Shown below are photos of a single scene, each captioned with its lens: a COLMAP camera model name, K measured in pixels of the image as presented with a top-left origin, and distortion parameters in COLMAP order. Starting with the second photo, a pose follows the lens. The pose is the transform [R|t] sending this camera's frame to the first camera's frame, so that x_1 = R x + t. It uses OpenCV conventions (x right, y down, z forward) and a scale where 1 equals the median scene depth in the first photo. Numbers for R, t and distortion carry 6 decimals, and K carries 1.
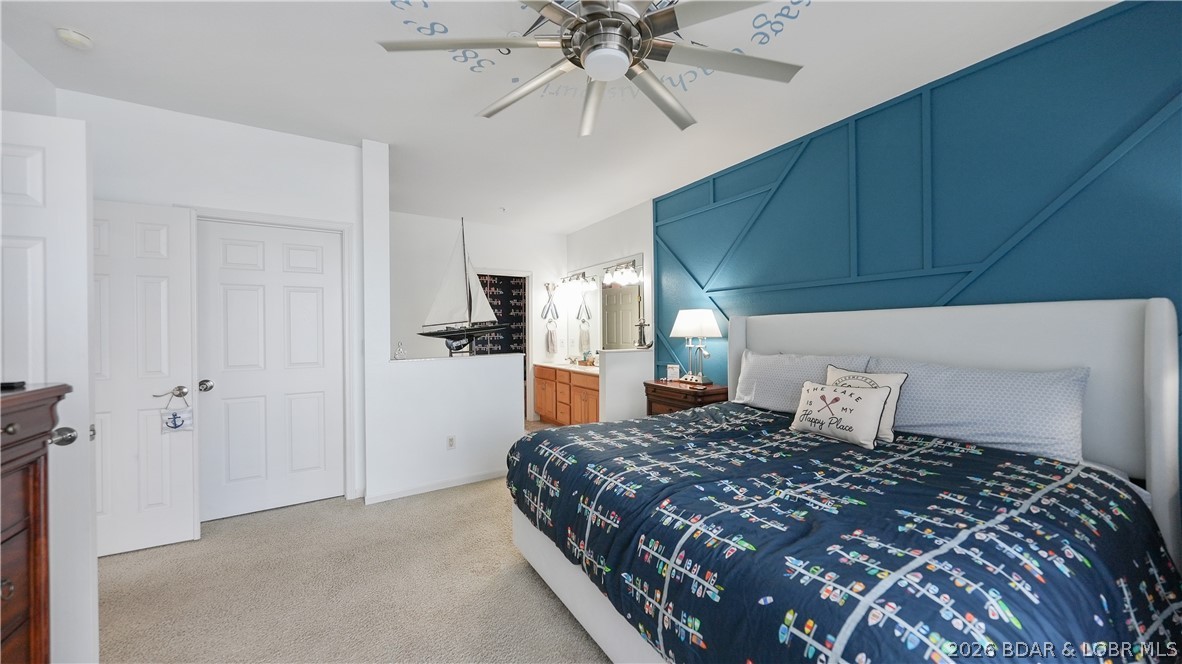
lens RADIAL K [[409.4, 0, 591.2], [0, 409.4, 330.0], [0, 0, 1]] dist [-0.002457, -0.000064]
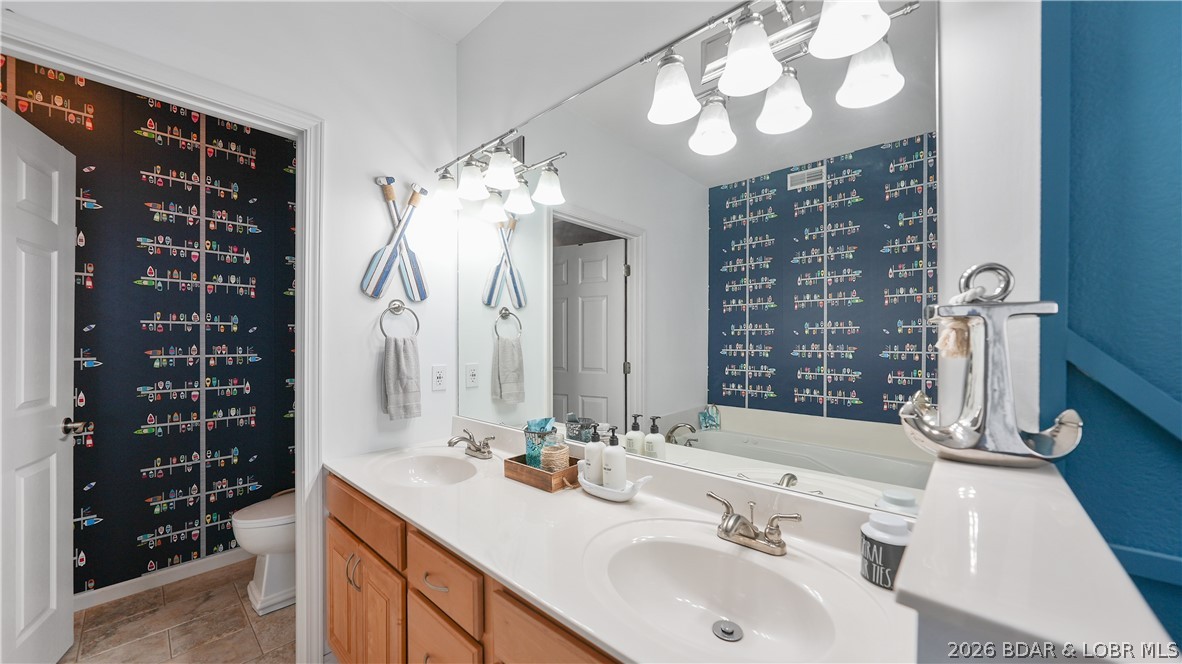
lens RADIAL K [[409.4, 0, 590.0], [0, 409.4, 337.7], [0, 0, 1]] dist [-0.002457, -0.000064]
pose [[0.960949, 0.011358, 0.276492, -0.046013], [-0.009804, 0.999927, -0.006999, 0.000083], [-0.276551, 0.004015, 0.960991, 0.667017]]
